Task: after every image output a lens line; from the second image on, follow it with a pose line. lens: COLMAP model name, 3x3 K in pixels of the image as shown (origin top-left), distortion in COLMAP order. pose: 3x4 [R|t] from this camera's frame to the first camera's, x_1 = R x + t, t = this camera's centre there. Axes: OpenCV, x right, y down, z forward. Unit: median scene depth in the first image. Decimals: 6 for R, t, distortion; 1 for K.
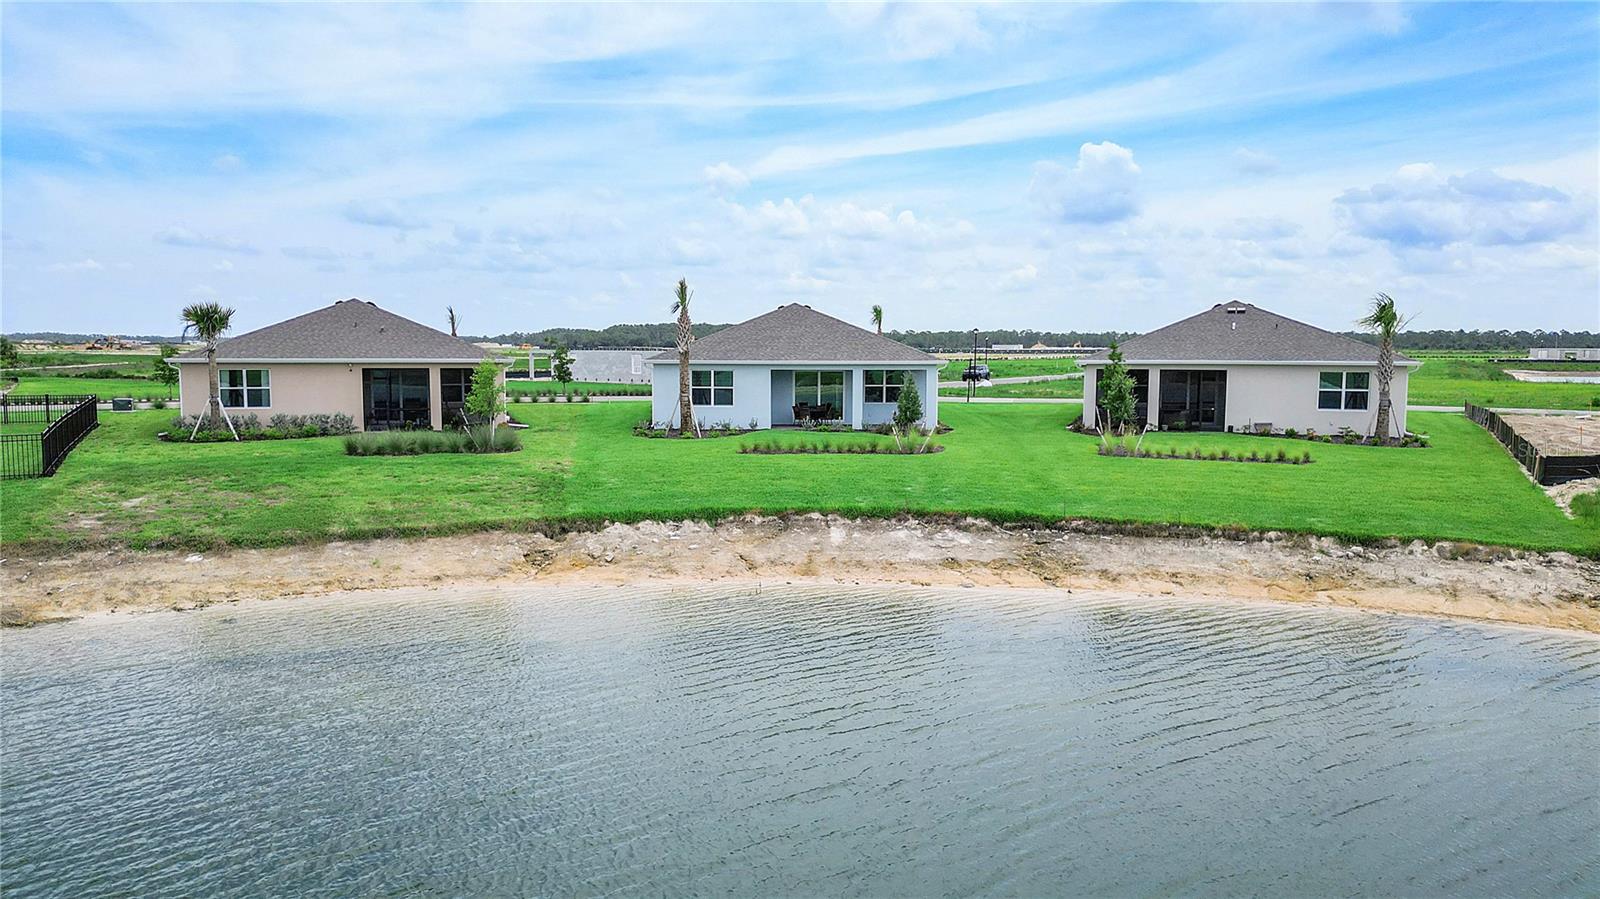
lens RADIAL K [[1133.3, 0, 778.2], [0, 1133.3, 450.9], [0, 0, 1]] dist [0.068003, -0.071558]
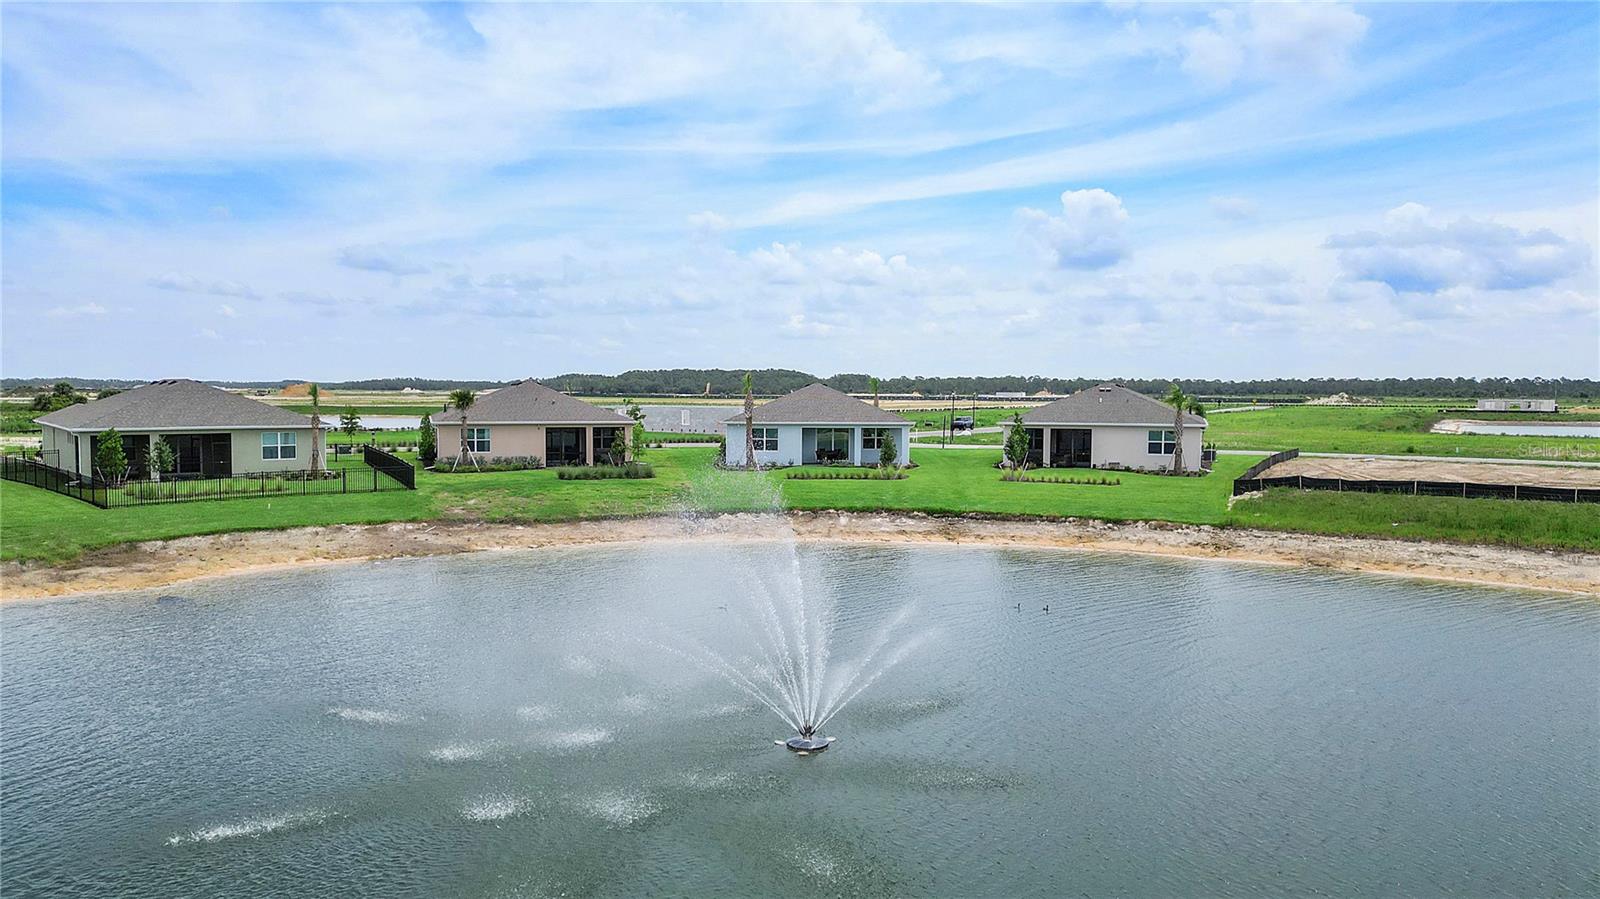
lens RADIAL K [[1141.2, 0, 755.2], [0, 1141.2, 450.4], [0, 0, 1]] dist [0.299590, -0.000402]
pose [[0.999514, 0.001473, -0.031135, -0.024827], [-0.002667, 0.999261, -0.038342, 0.022484], [0.031055, 0.038407, 0.998779, -0.636441]]
